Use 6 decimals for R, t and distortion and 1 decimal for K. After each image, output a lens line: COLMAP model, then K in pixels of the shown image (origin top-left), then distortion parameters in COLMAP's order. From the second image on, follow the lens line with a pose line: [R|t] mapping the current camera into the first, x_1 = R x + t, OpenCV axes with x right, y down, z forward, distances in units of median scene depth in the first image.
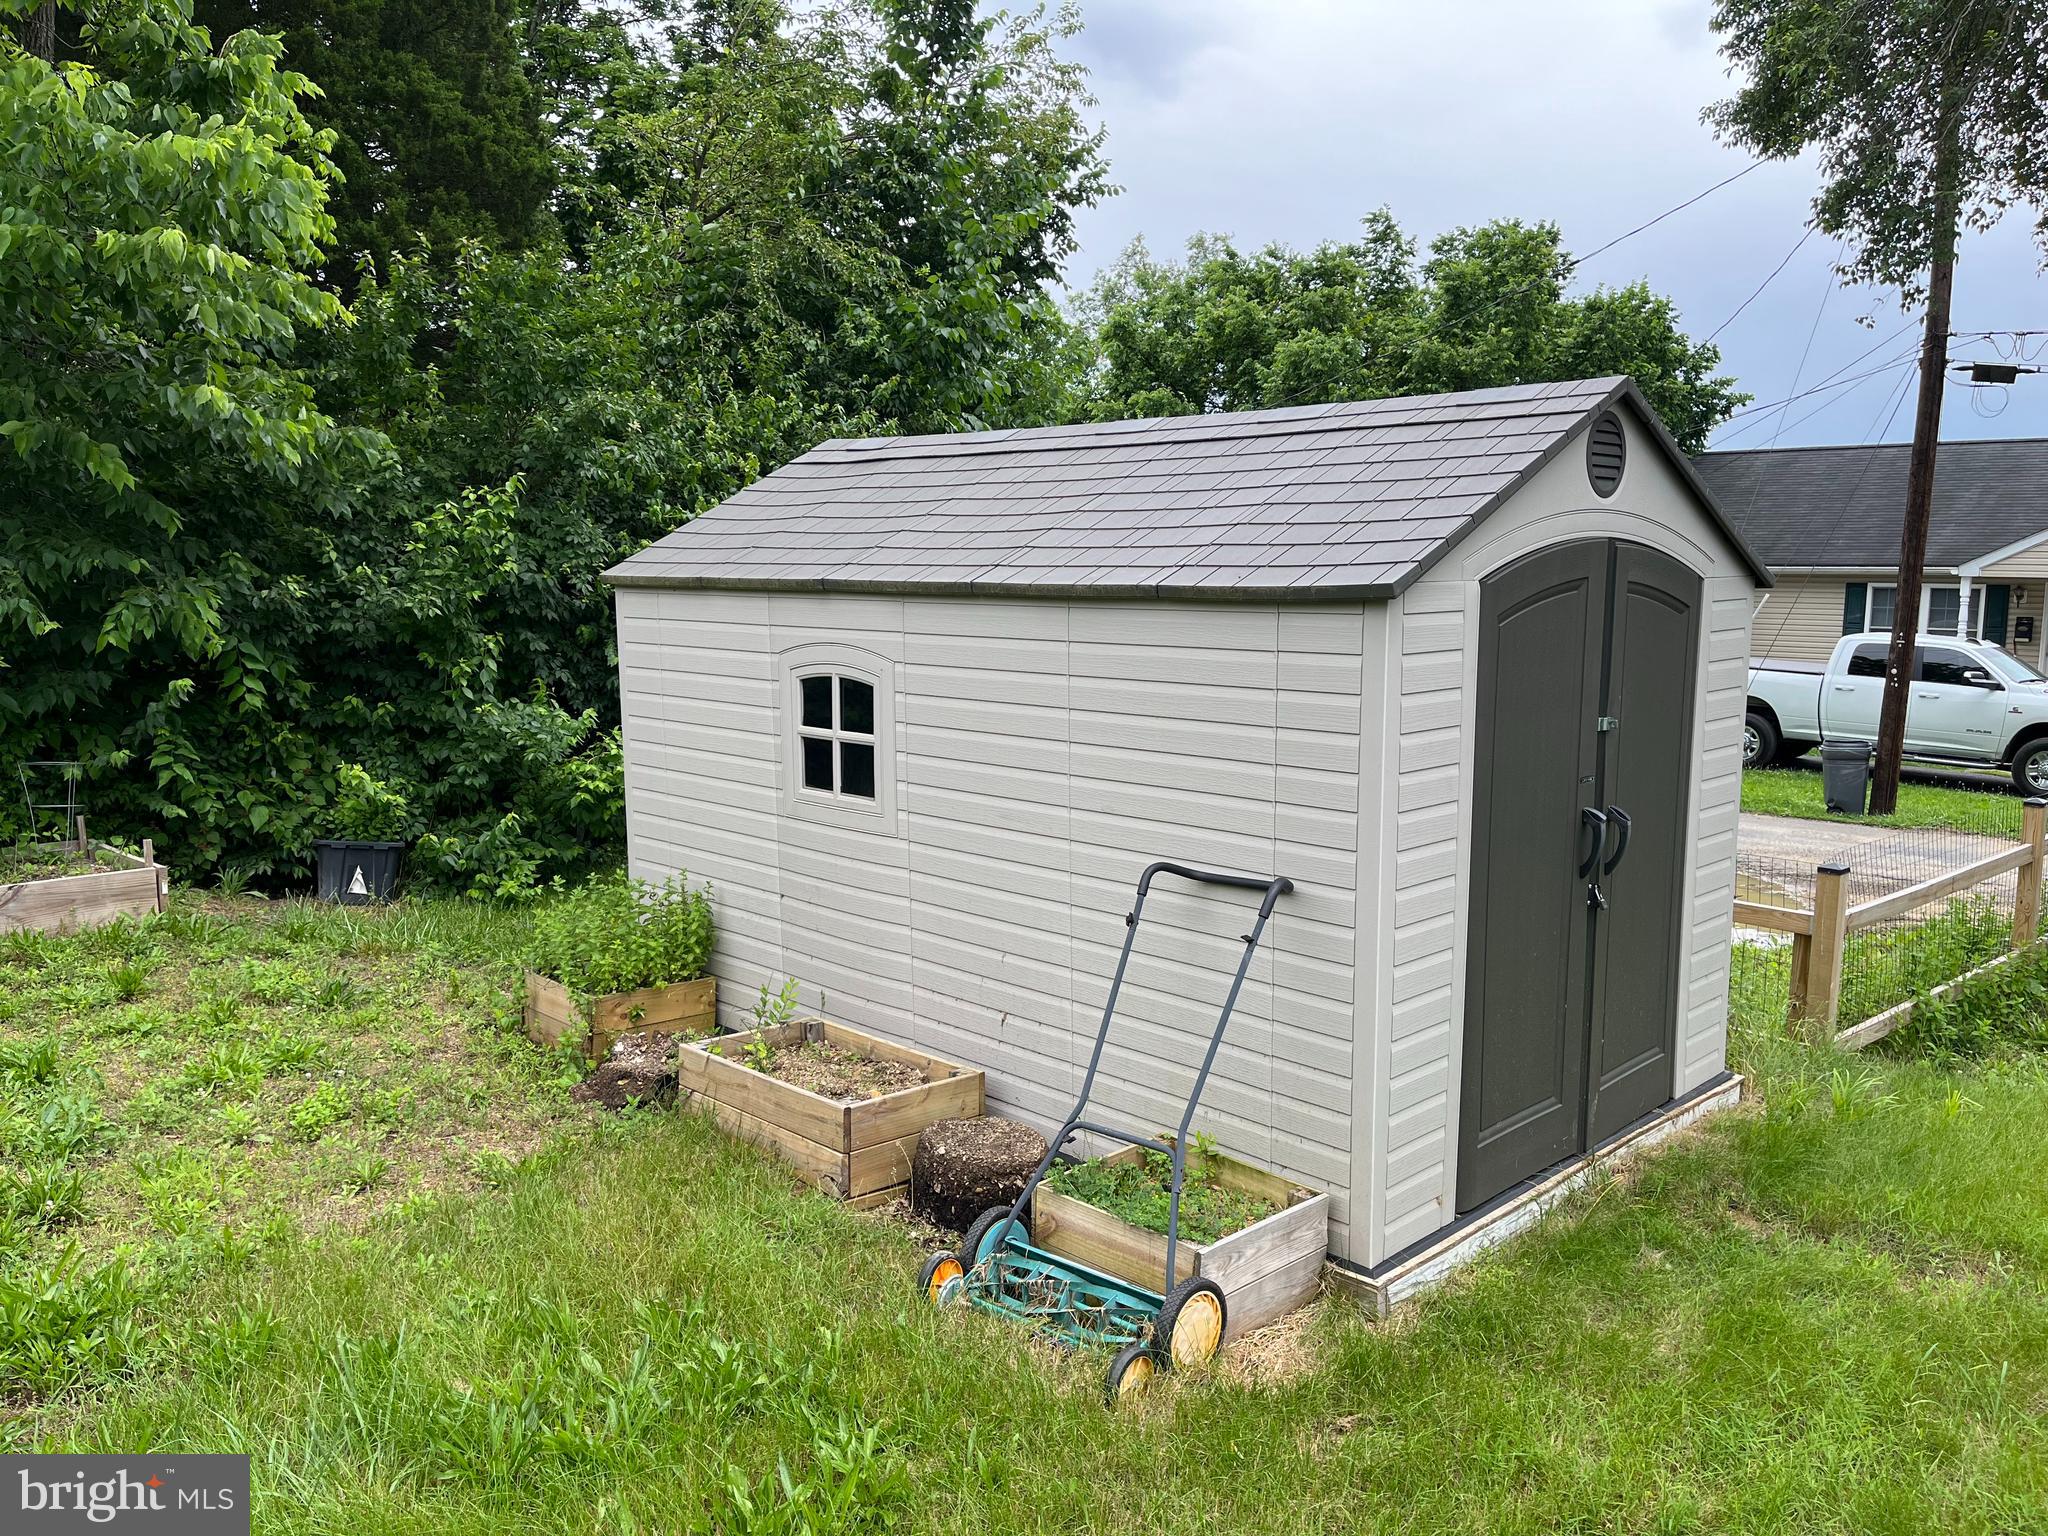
lens RADIAL K [[1553.2, 0, 1030.2], [0, 1553.2, 776.9], [0, 0, 1]] dist [0.080718, -0.103885]
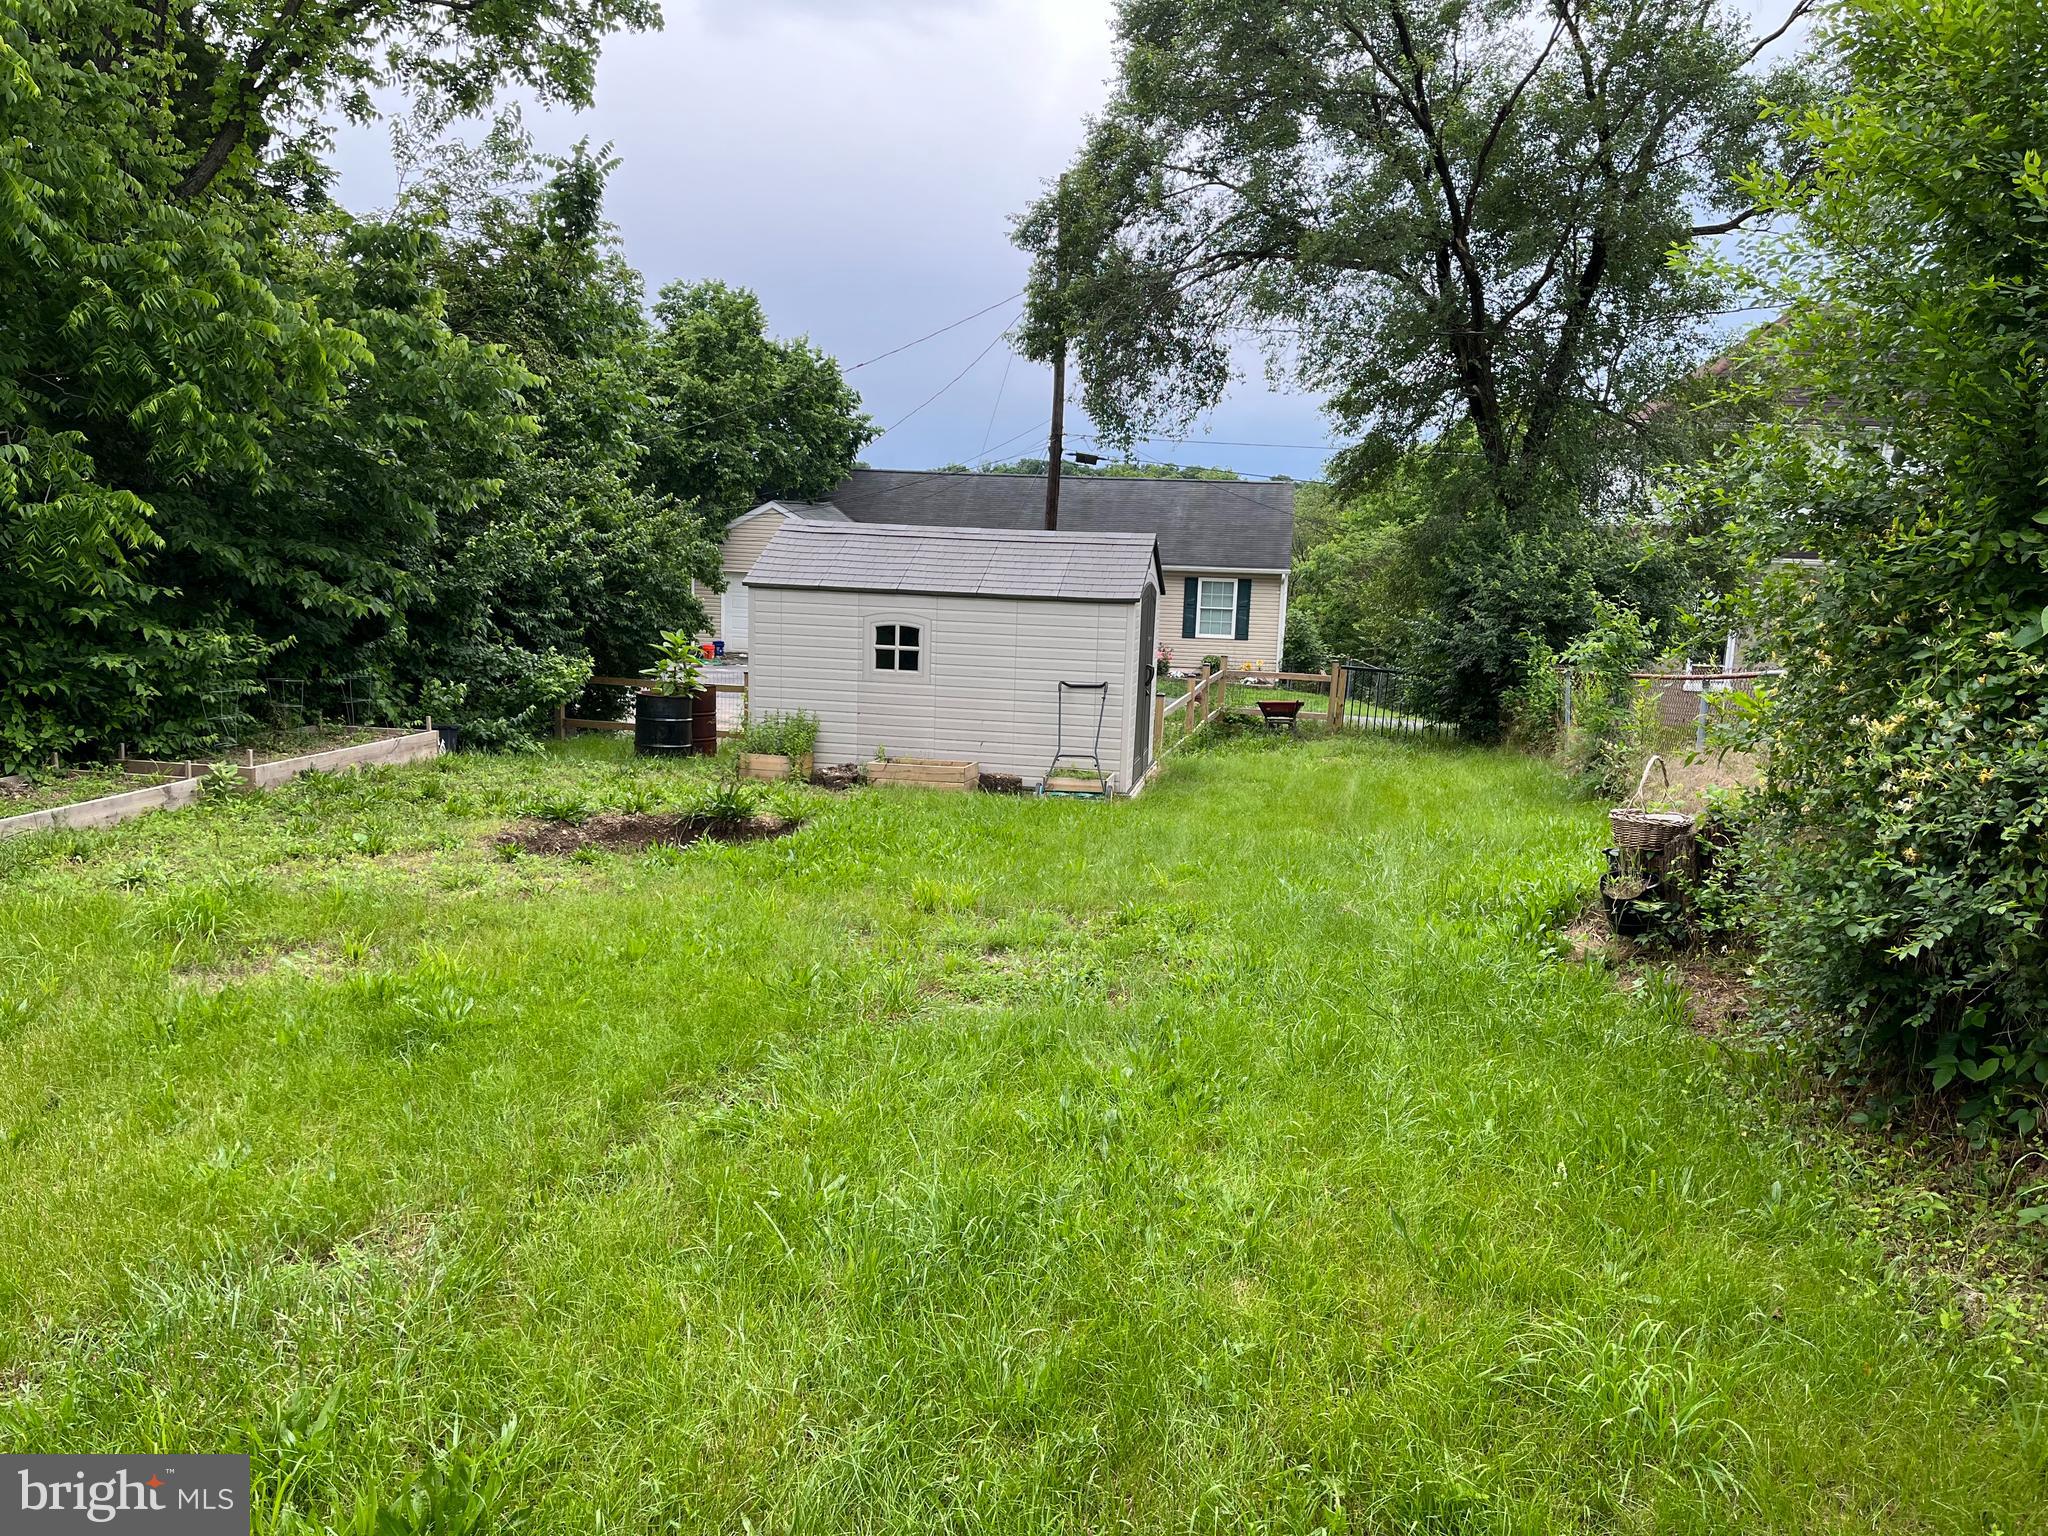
lens RADIAL K [[1553.2, 0, 1016.5], [0, 1553.2, 768.6], [0, 0, 1]] dist [0.080718, -0.103885]
pose [[0.826062, -0.055039, 0.560885, -1.366870], [0.042864, 0.998473, 0.034850, 0.089921], [-0.561946, -0.004747, 0.827160, -1.231889]]
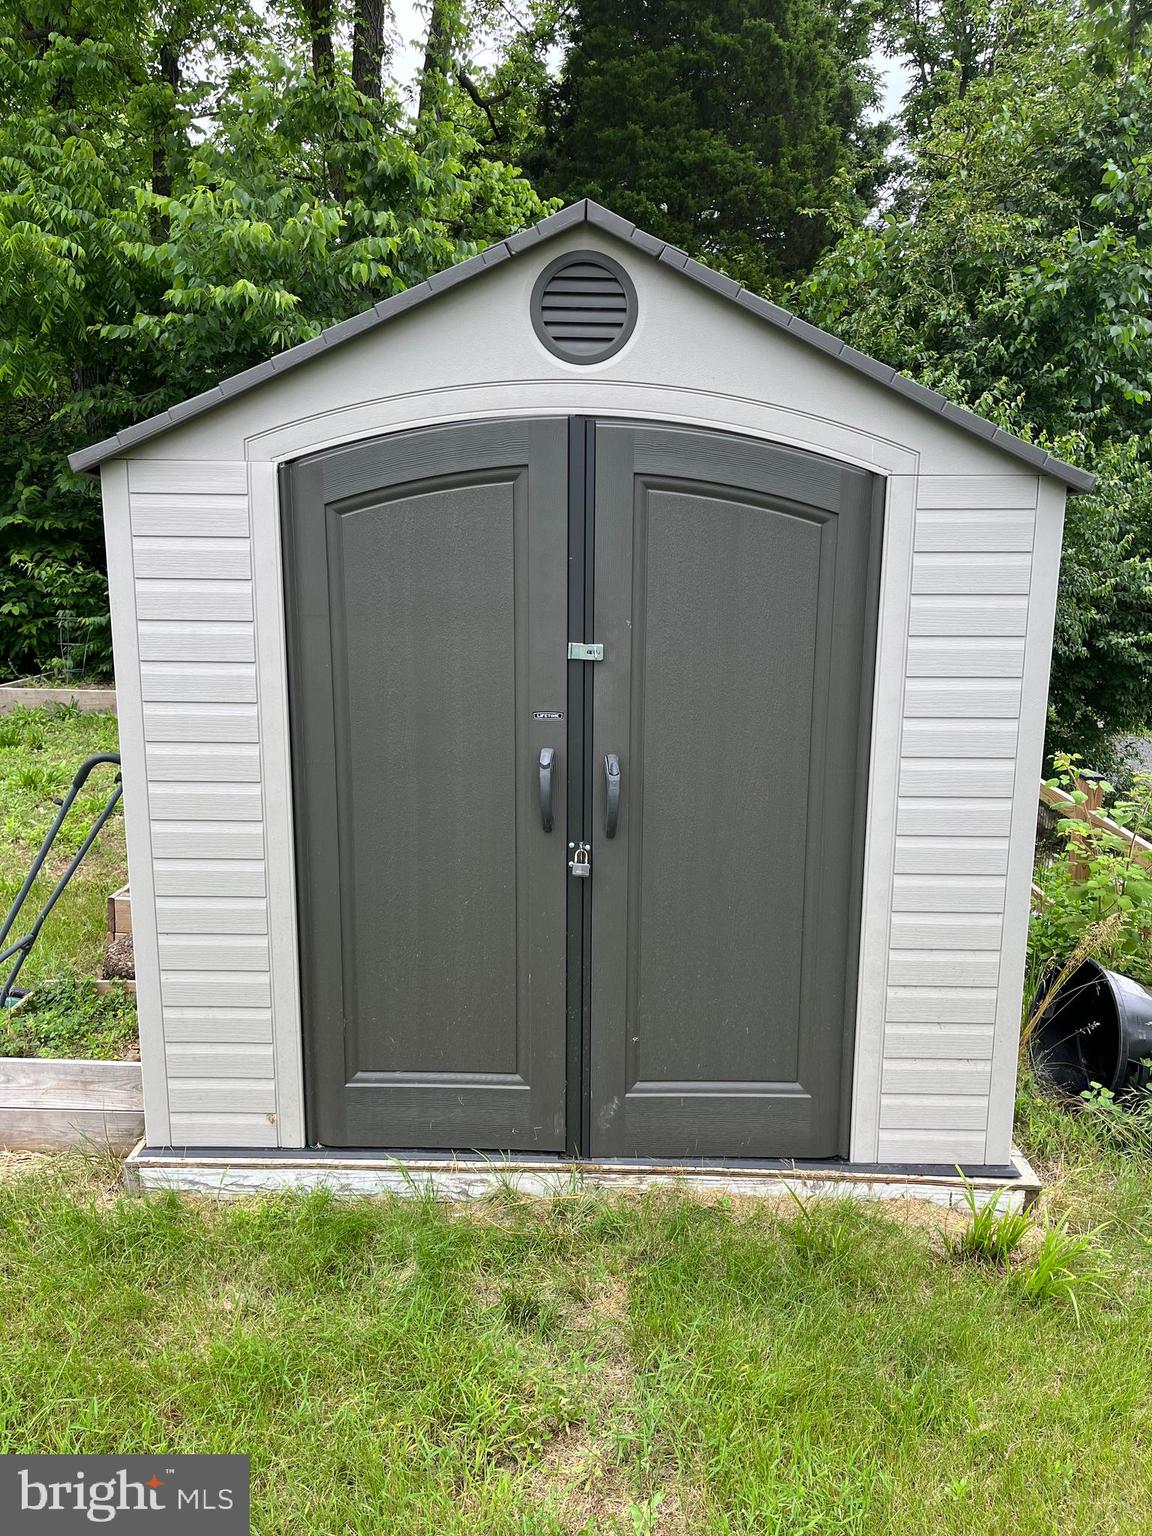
lens RADIAL K [[1164.9, 0, 576.3], [0, 1164.9, 765.5], [0, 0, 1]] dist [0.080718, -0.103885]
pose [[0.700264, 0.149708, -0.698009, 4.301051], [-0.113025, 0.988682, 0.098662, -0.185699], [0.704880, 0.009803, 0.709259, 3.060748]]
